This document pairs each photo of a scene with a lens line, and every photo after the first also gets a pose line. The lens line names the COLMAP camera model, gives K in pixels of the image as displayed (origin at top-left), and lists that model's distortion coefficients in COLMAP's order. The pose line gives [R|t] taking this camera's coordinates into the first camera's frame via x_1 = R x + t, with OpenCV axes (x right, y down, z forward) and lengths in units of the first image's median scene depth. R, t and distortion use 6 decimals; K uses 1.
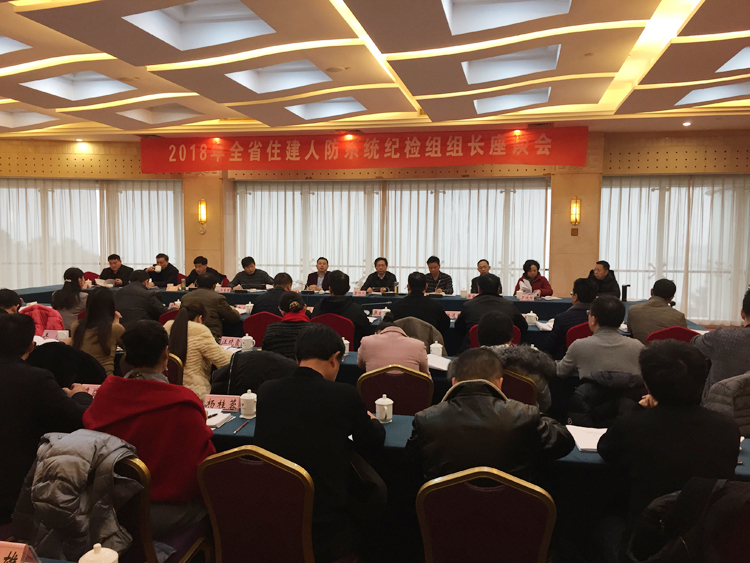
lens RADIAL K [[637.6, 0, 378.5], [0, 637.6, 283.0], [0, 0, 1]] dist [0.018279, -0.046673]
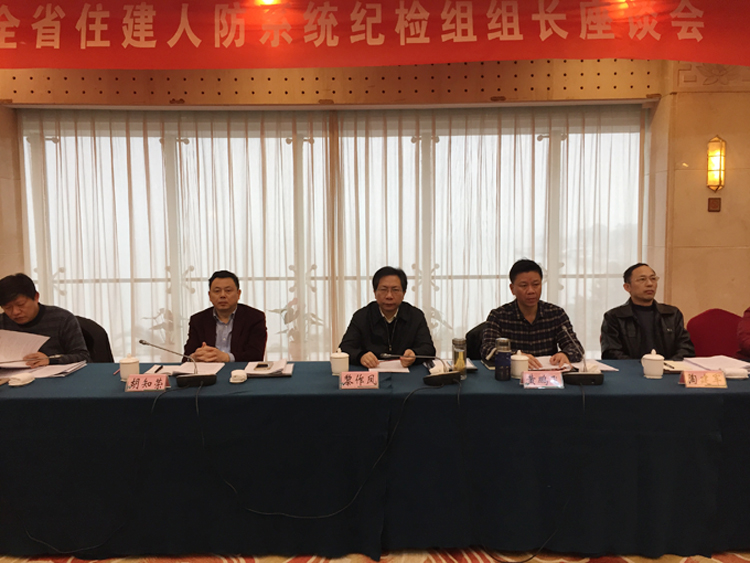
lens RADIAL K [[637.6, 0, 373.9], [0, 637.6, 286.7], [0, 0, 1]] dist [0.018279, -0.046673]
pose [[0.981189, -0.032633, 0.190274, -0.066207], [0.031820, 0.999467, 0.007327, -0.027009], [-0.190411, -0.001135, 0.981704, 0.549350]]
